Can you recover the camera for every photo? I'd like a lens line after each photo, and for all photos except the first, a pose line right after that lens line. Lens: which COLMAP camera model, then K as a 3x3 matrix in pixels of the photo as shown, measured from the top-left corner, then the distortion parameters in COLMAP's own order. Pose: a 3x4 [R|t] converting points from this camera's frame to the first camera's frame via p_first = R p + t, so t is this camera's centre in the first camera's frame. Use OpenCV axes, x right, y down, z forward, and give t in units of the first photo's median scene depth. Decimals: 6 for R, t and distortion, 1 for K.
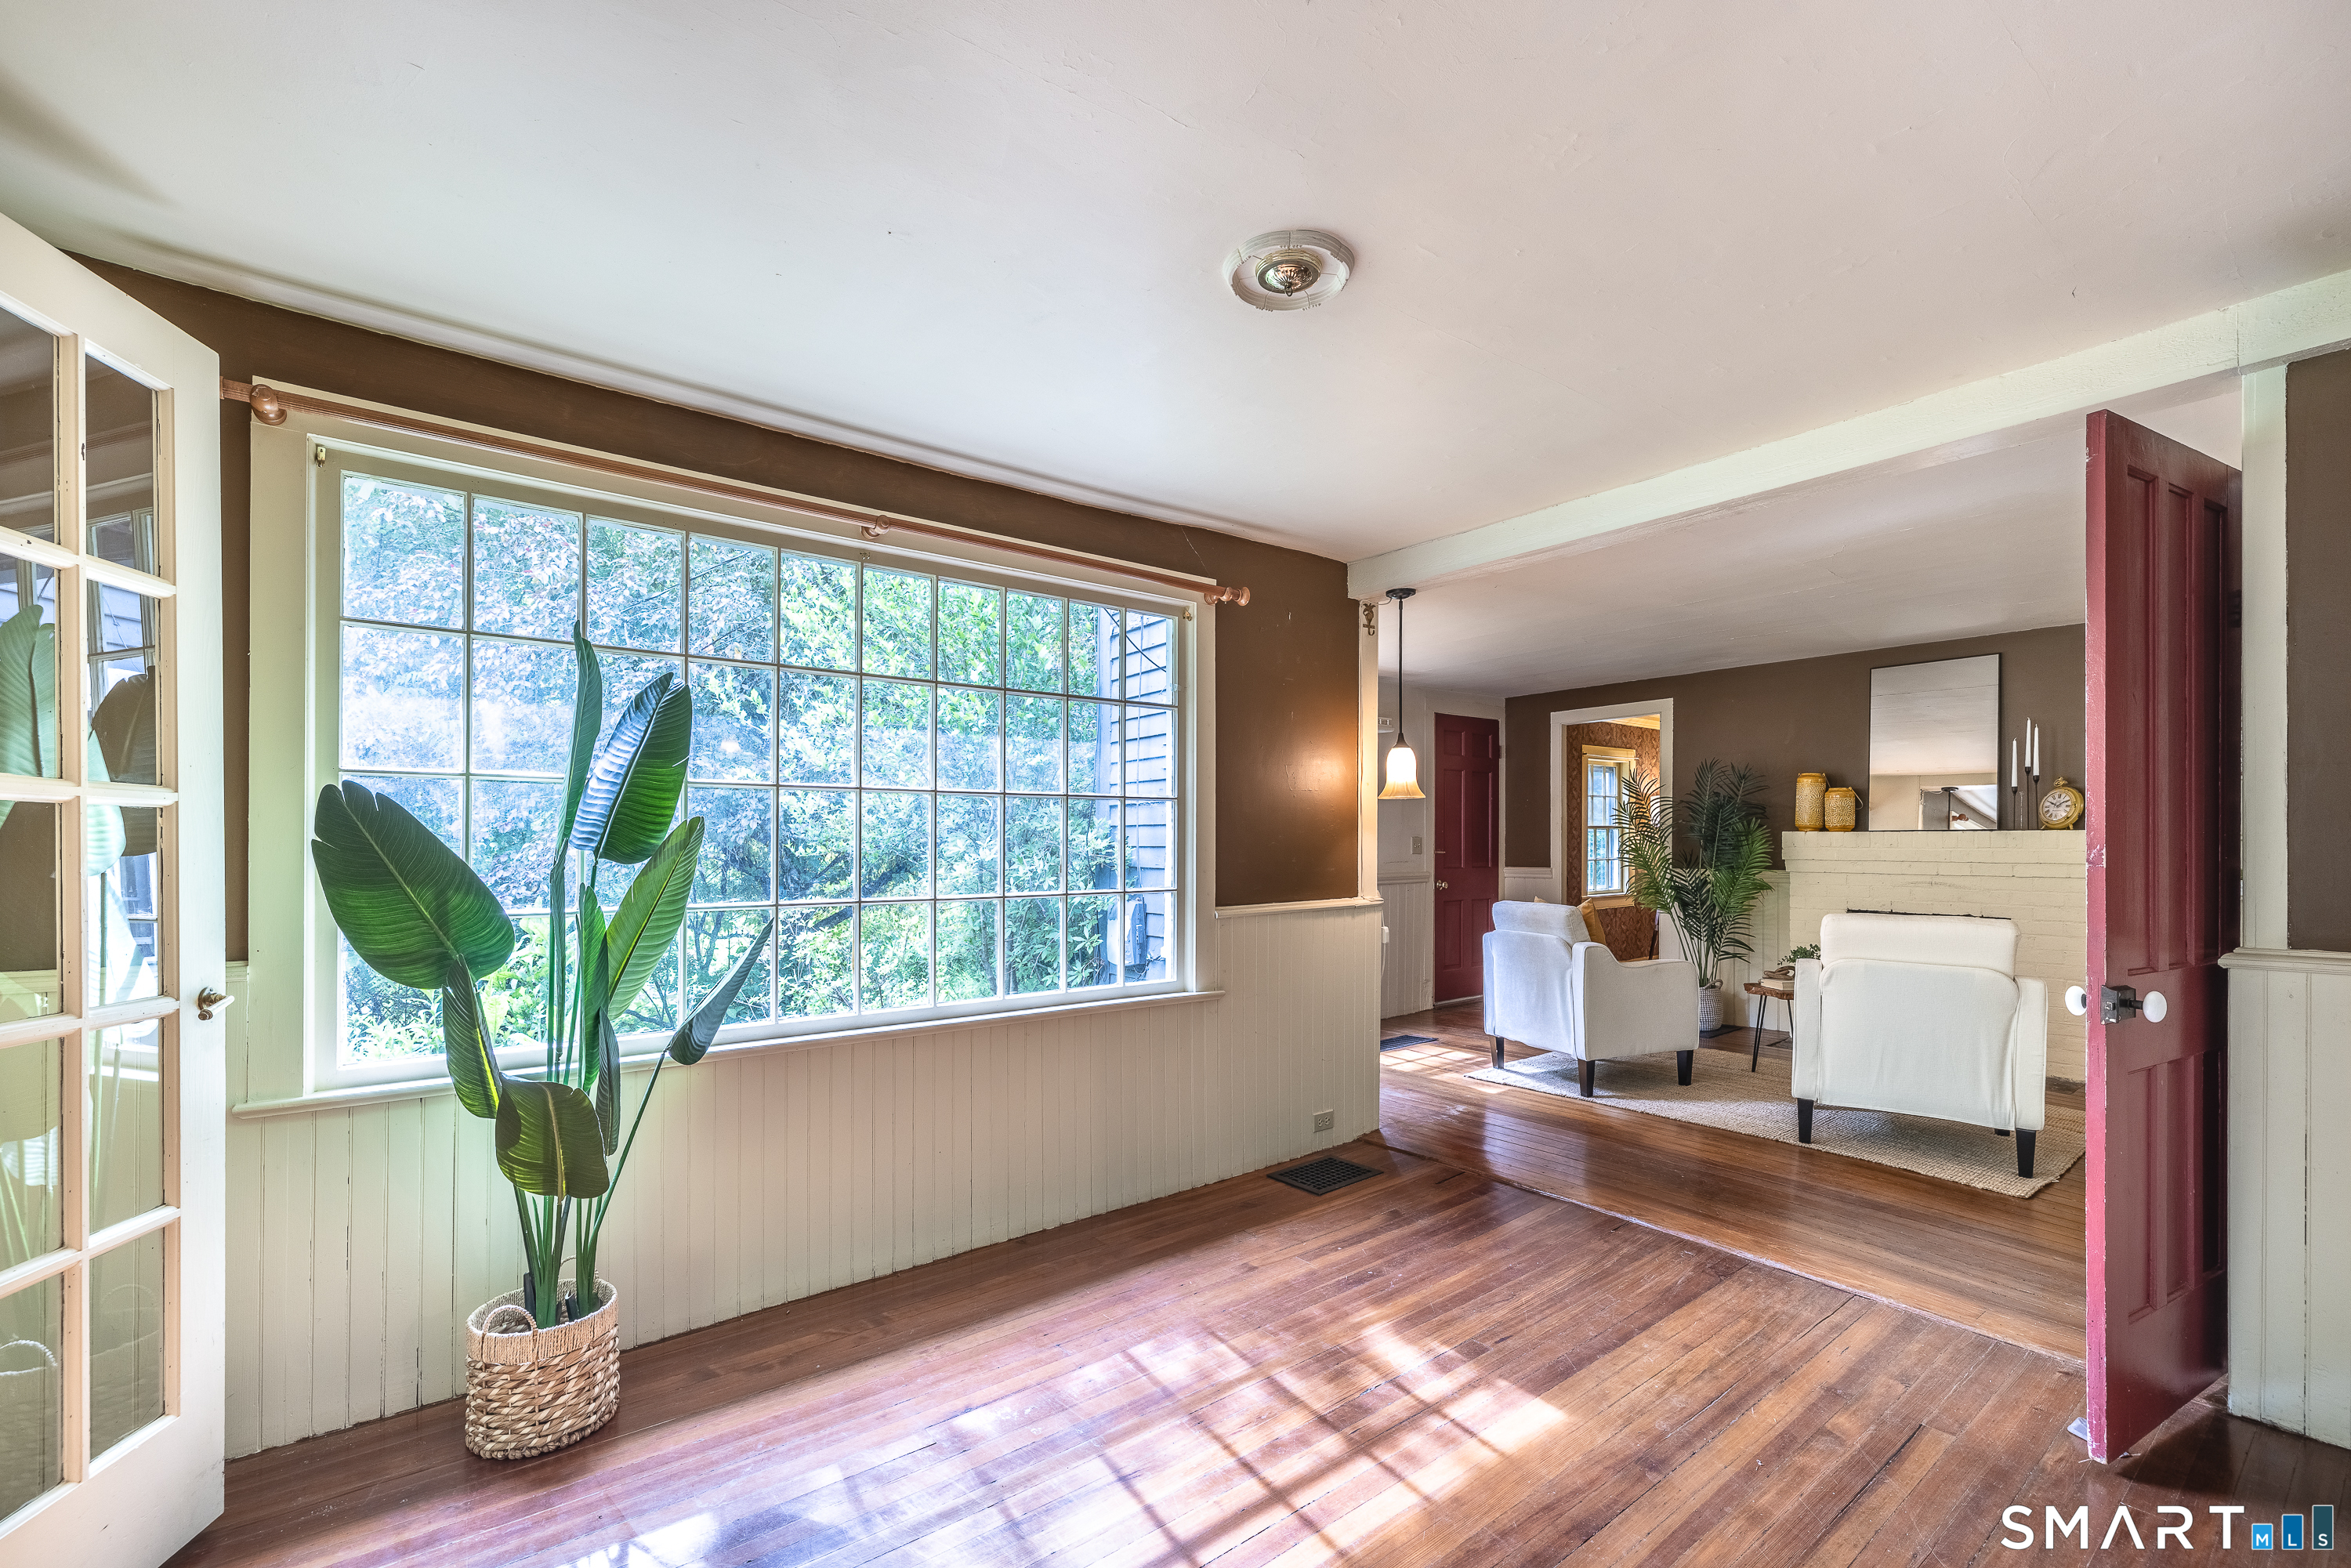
lens RADIAL K [[983.3, 0, 1224.3], [0, 983.3, 837.5], [0, 0, 1]] dist [0.001639, -0.000412]
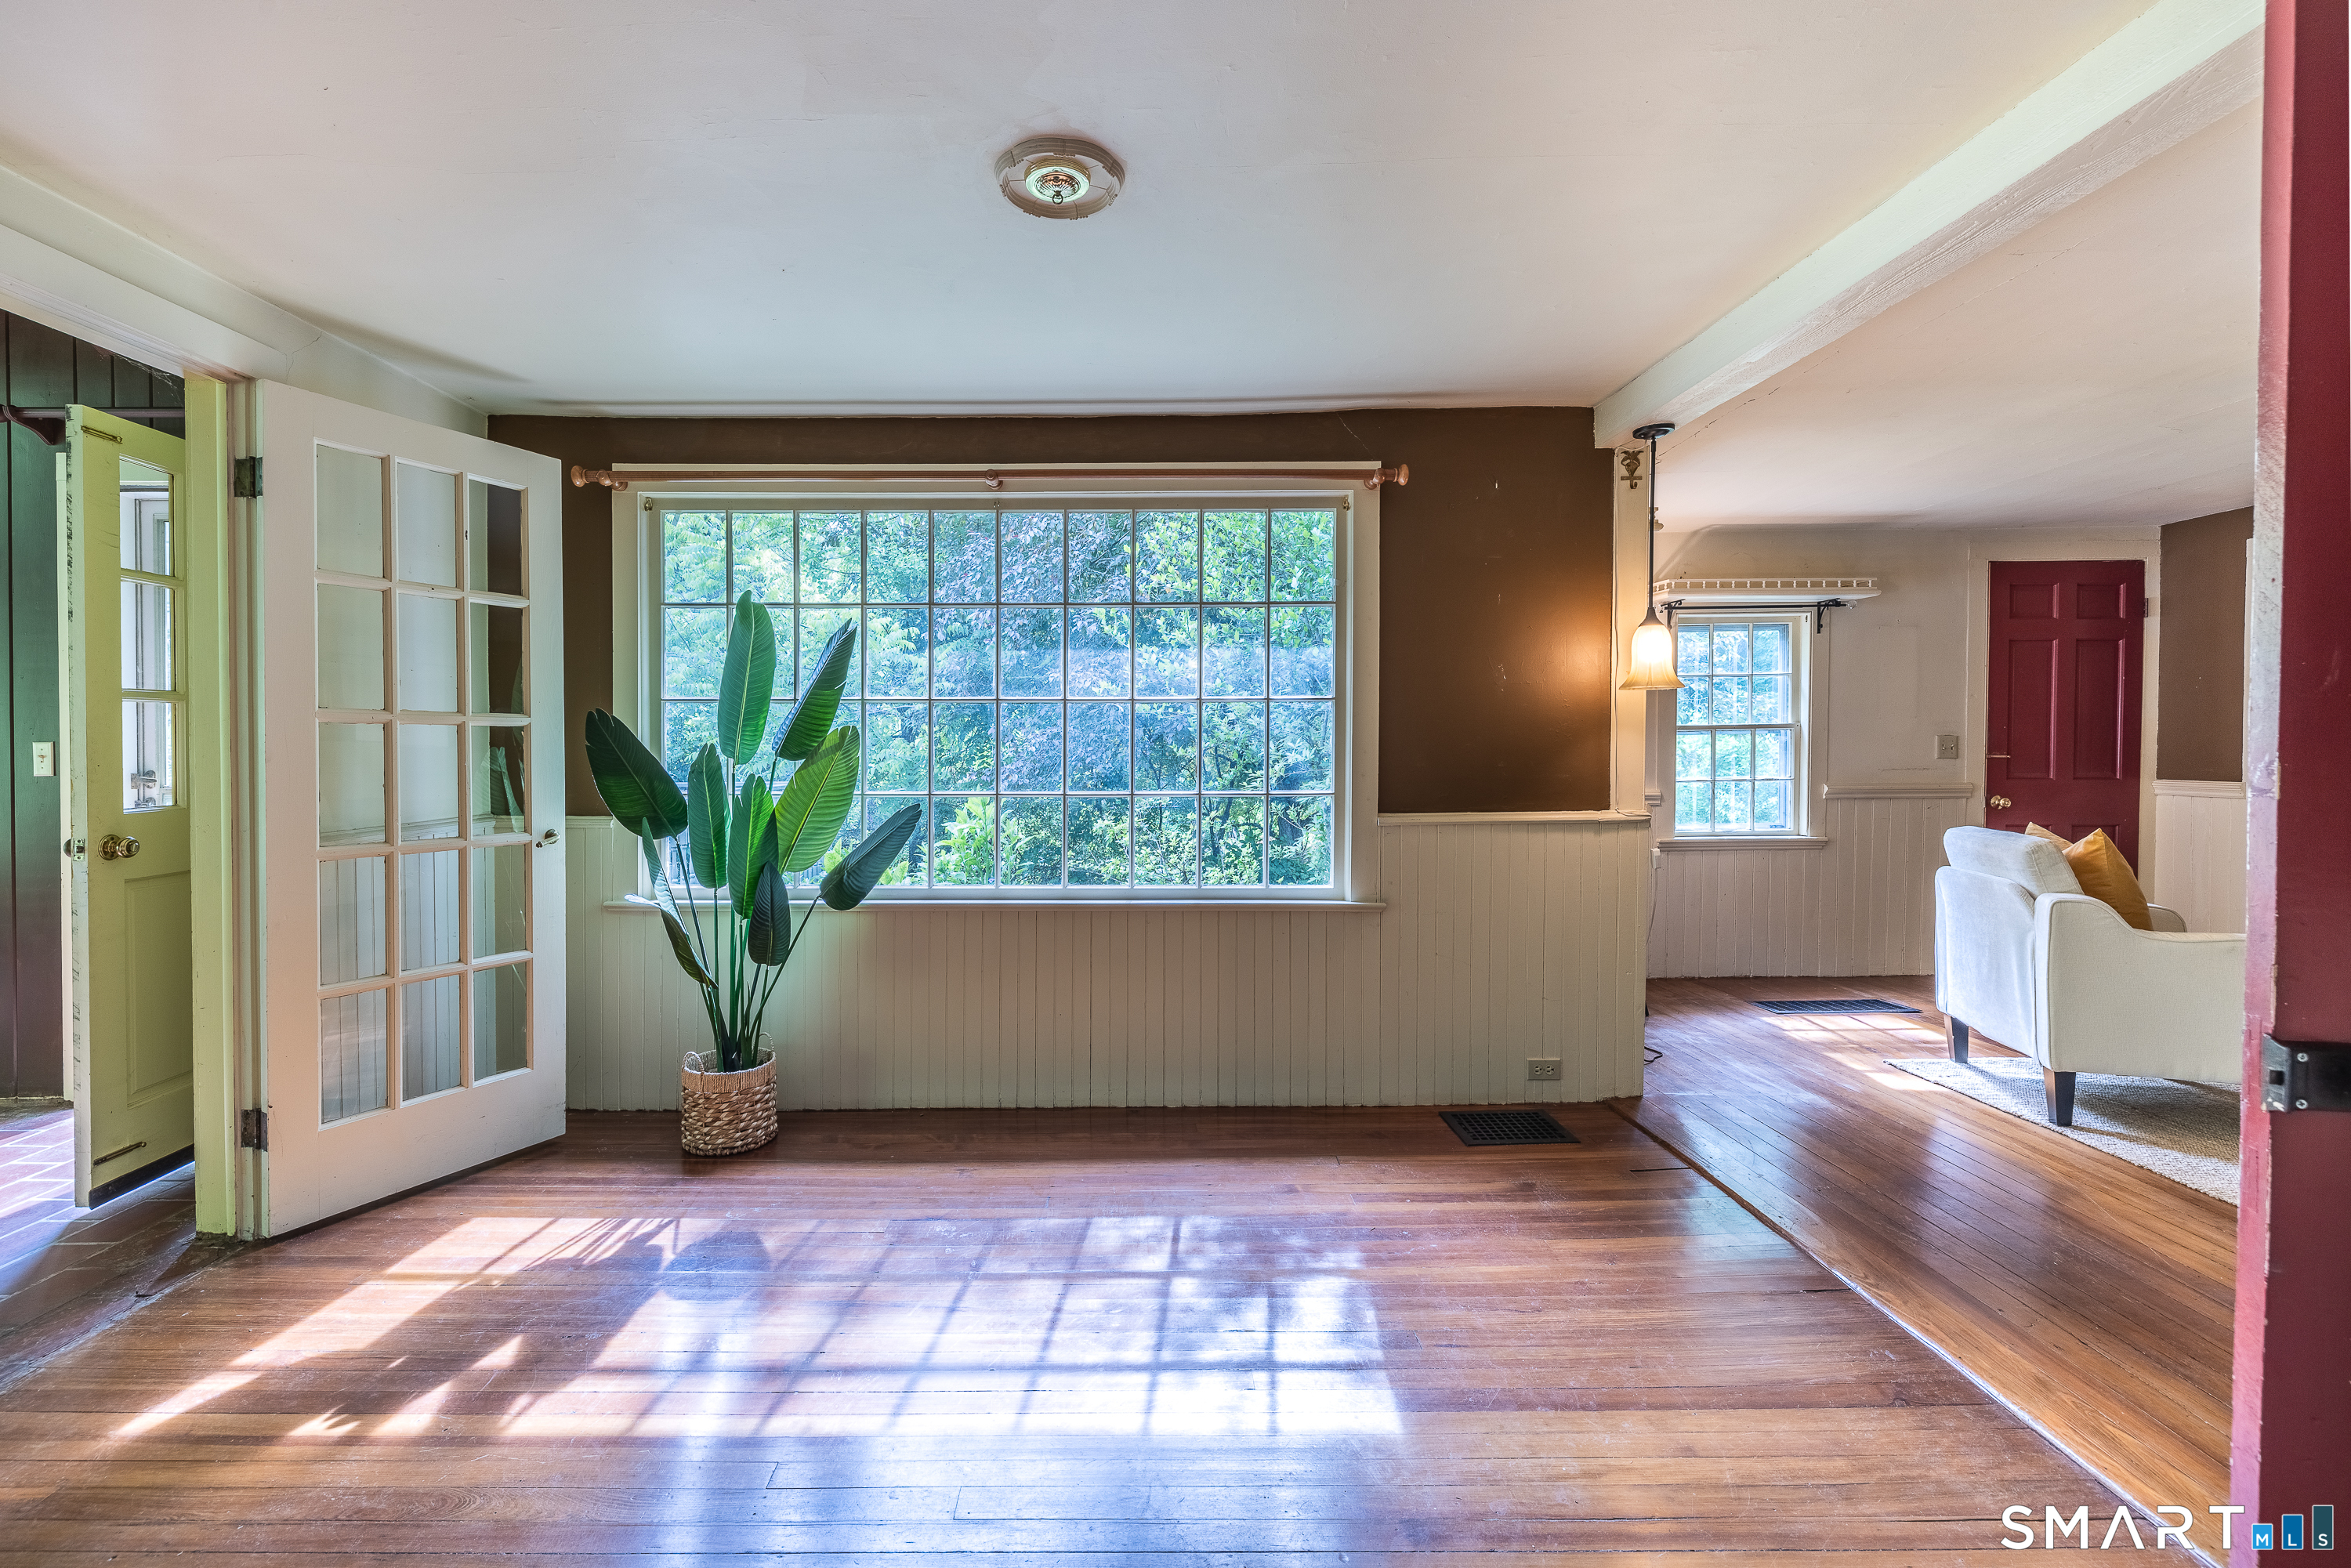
lens RADIAL K [[983.3, 0, 1179.6], [0, 983.3, 751.9], [0, 0, 1]] dist [0.001639, -0.000412]
pose [[0.787001, 0.003858, -0.616939, 0.426322], [0.004668, 0.999915, 0.012209, 0.000099], [0.616934, -0.012488, 0.786916, 0.150935]]
